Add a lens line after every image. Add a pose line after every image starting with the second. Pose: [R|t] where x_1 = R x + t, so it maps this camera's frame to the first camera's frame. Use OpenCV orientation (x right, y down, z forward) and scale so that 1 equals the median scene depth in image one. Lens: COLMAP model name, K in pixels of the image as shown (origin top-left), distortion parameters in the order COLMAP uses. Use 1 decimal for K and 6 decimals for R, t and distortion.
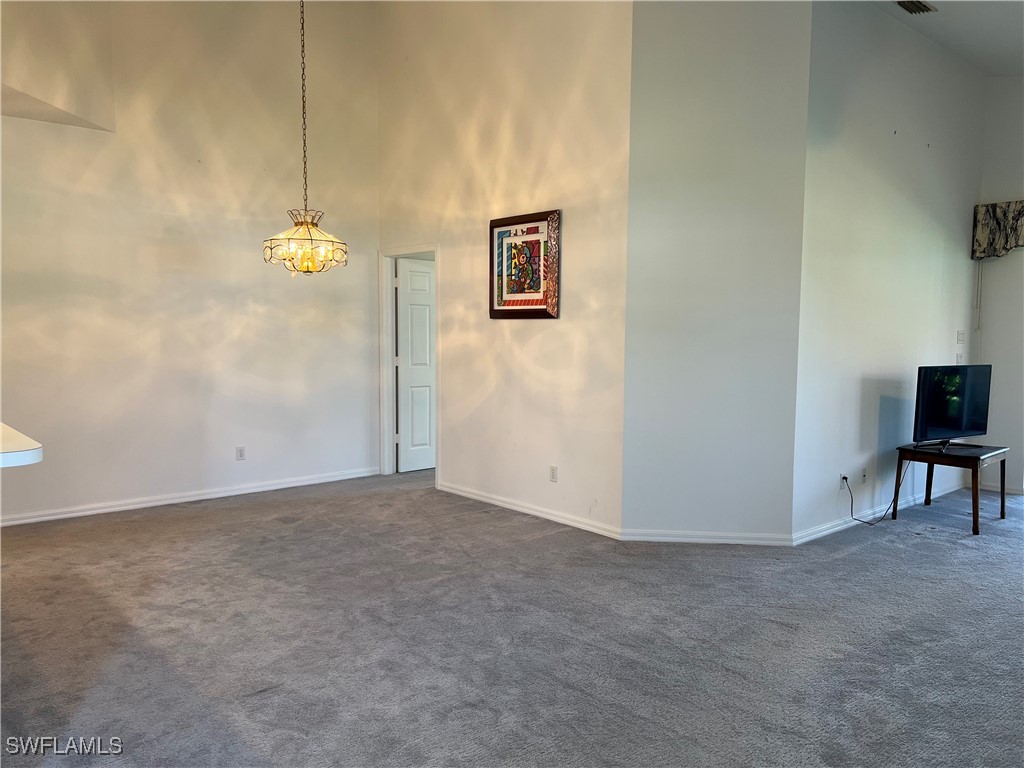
lens RADIAL K [[763.4, 0, 515.1], [0, 763.4, 380.3], [0, 0, 1]] dist [0.063702, -0.071955]
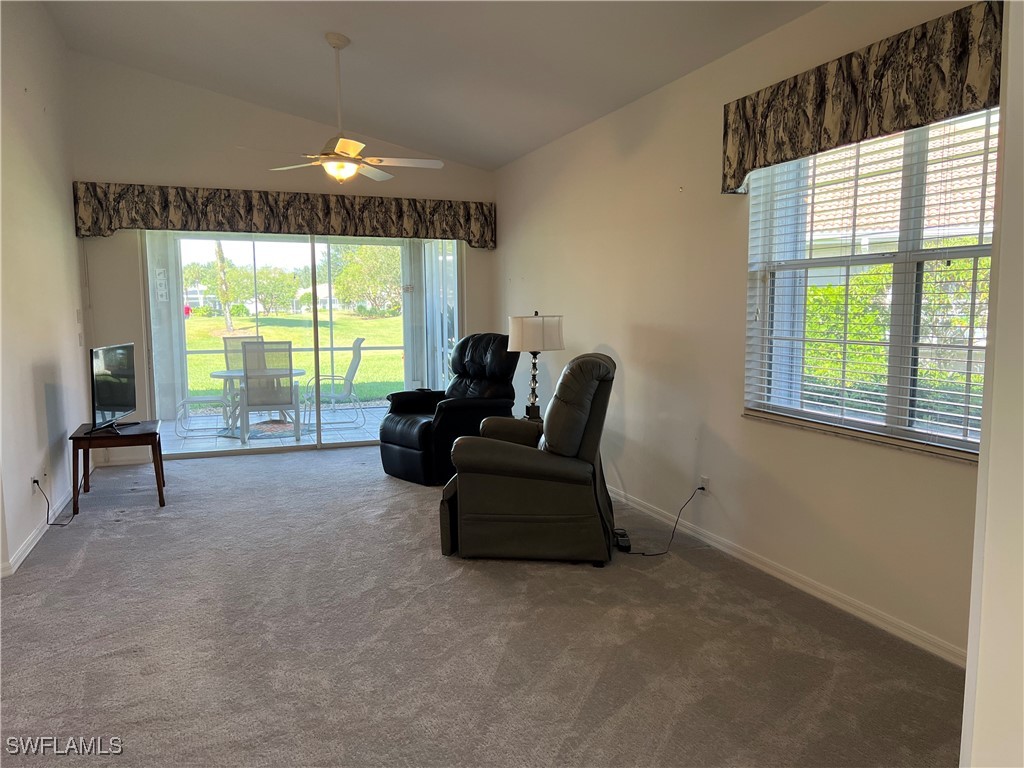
lens RADIAL K [[763.4, 0, 514.1], [0, 763.4, 386.1], [0, 0, 1]] dist [0.063702, -0.071955]
pose [[0.366396, -0.106135, 0.924386, -0.184935], [0.075311, 0.993596, 0.084230, -0.013778], [-0.927406, 0.038755, 0.372043, 0.185722]]
